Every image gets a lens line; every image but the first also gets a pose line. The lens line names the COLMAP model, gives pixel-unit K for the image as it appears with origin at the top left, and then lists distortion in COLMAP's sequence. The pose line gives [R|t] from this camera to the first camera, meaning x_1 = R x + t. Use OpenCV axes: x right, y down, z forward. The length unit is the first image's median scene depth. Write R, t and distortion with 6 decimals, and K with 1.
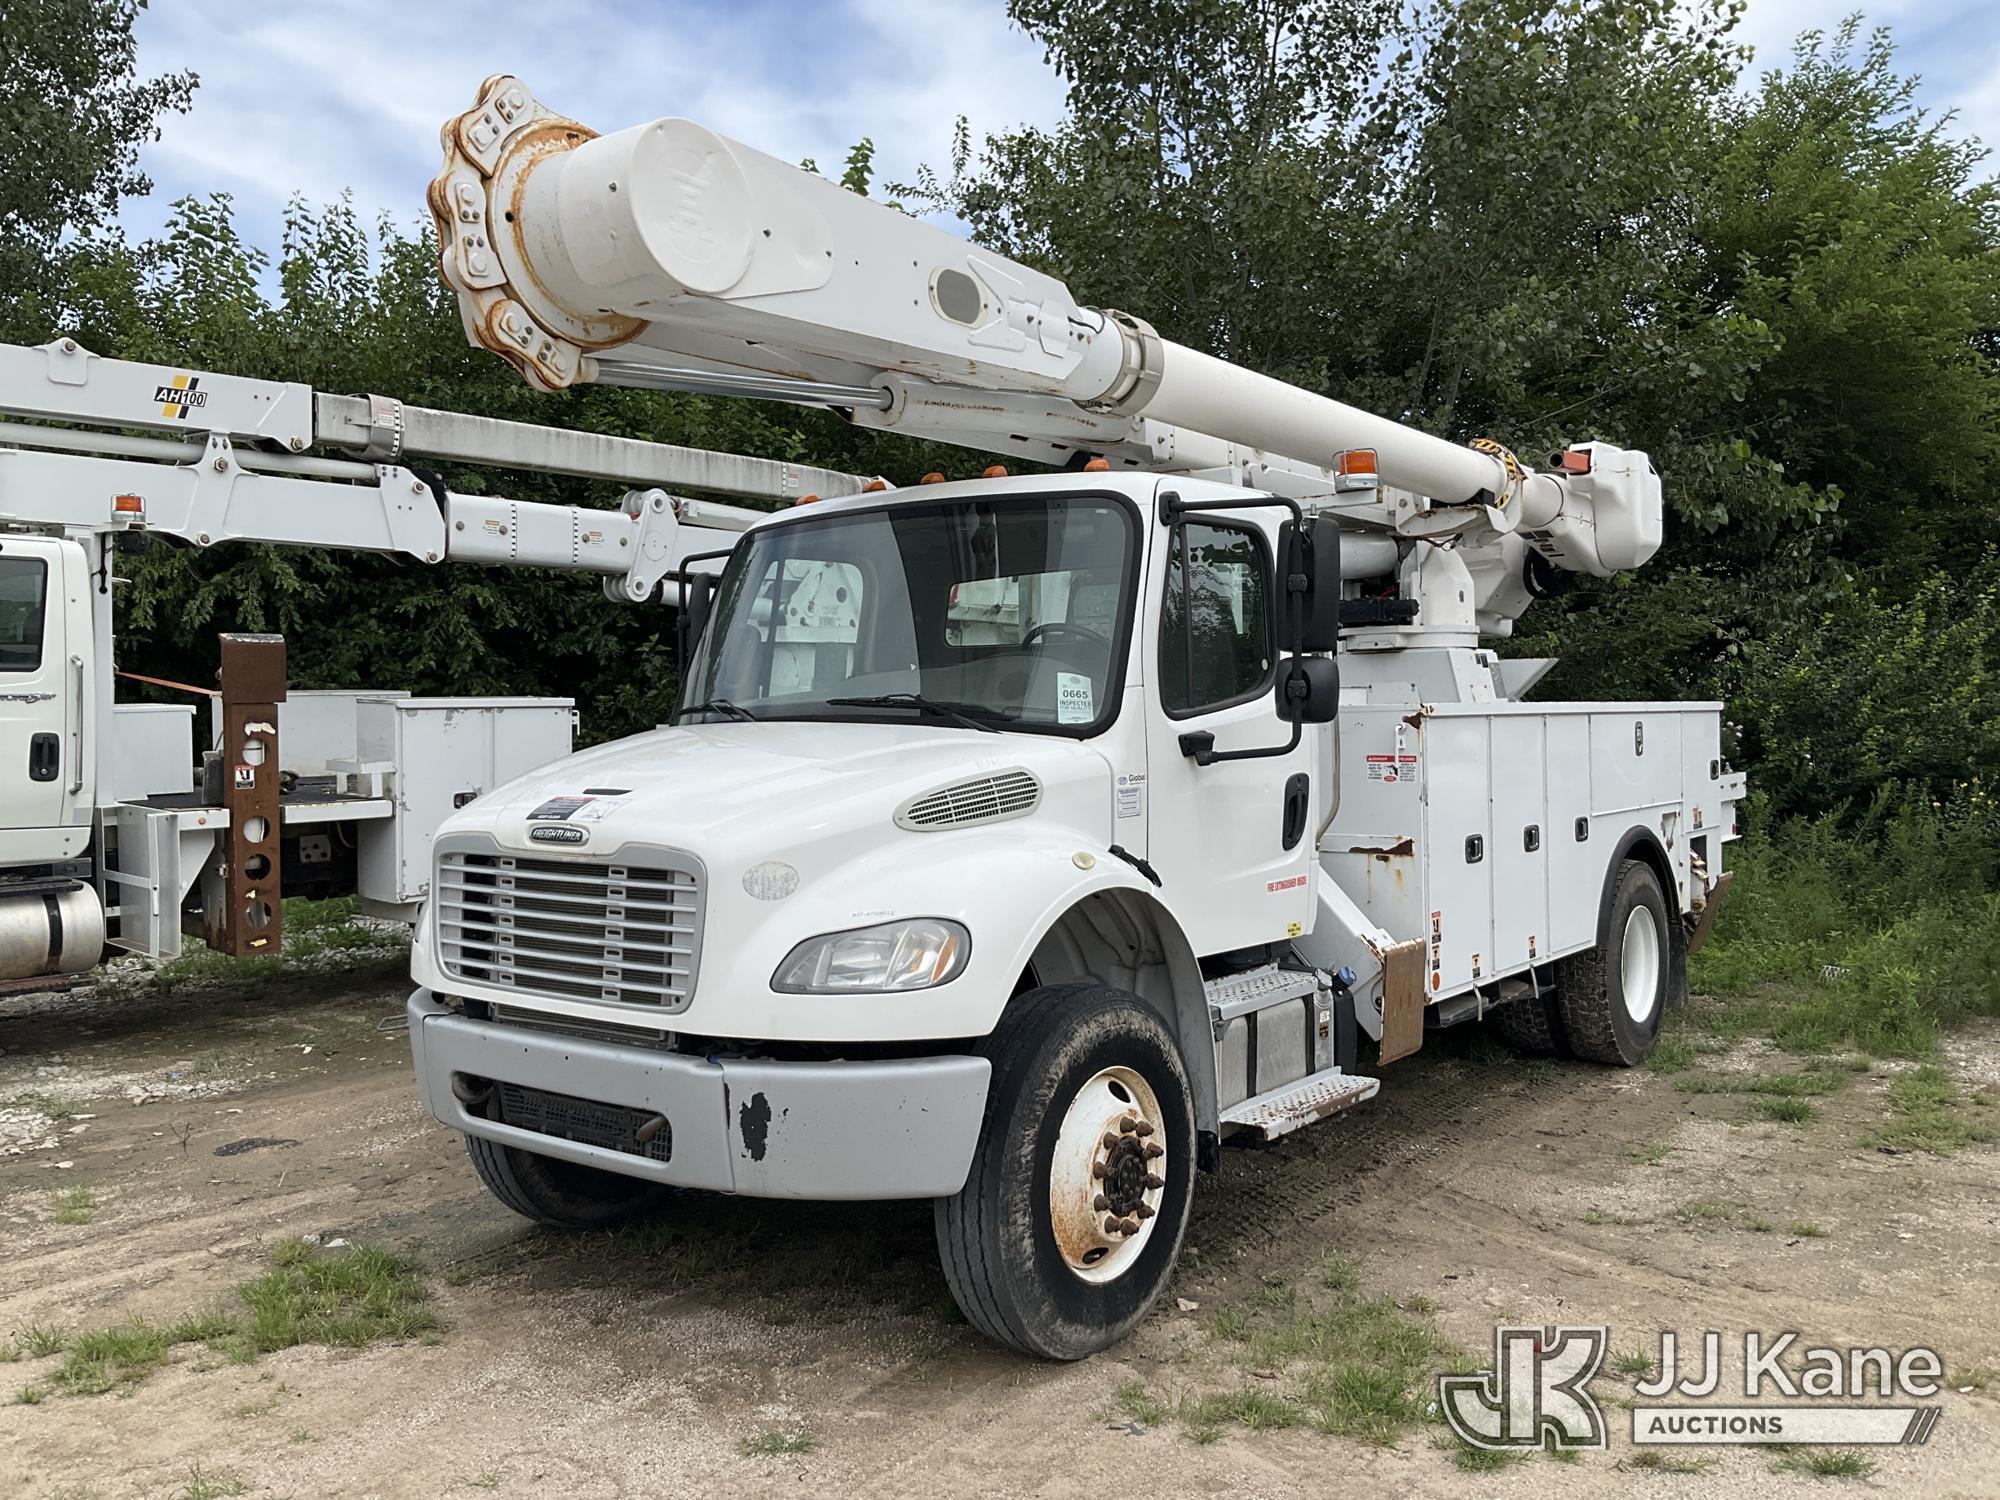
lens RADIAL K [[1704.1, 0, 952.1], [0, 1704.1, 740.5], [0, 0, 1]] dist [-0.042945, 0.000577]
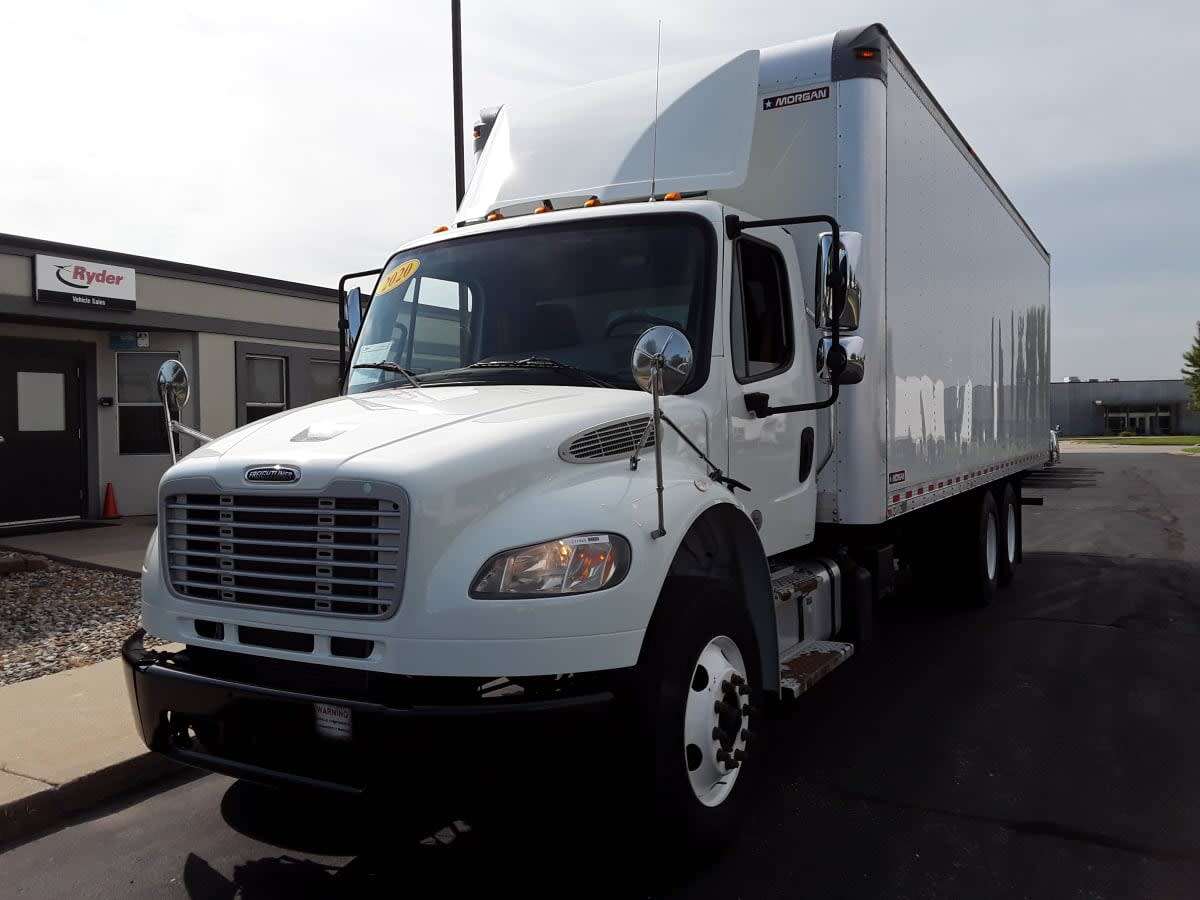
lens RADIAL K [[996.5, 0, 597.9], [0, 996.5, 455.1], [0, 0, 1]] dist [0.053874, -0.000906]
pose [[0.990245, -0.018090, 0.138160, -0.099825], [0.016024, 0.999743, 0.016050, 0.033487], [-0.138414, -0.013679, 0.990280, 0.264416]]
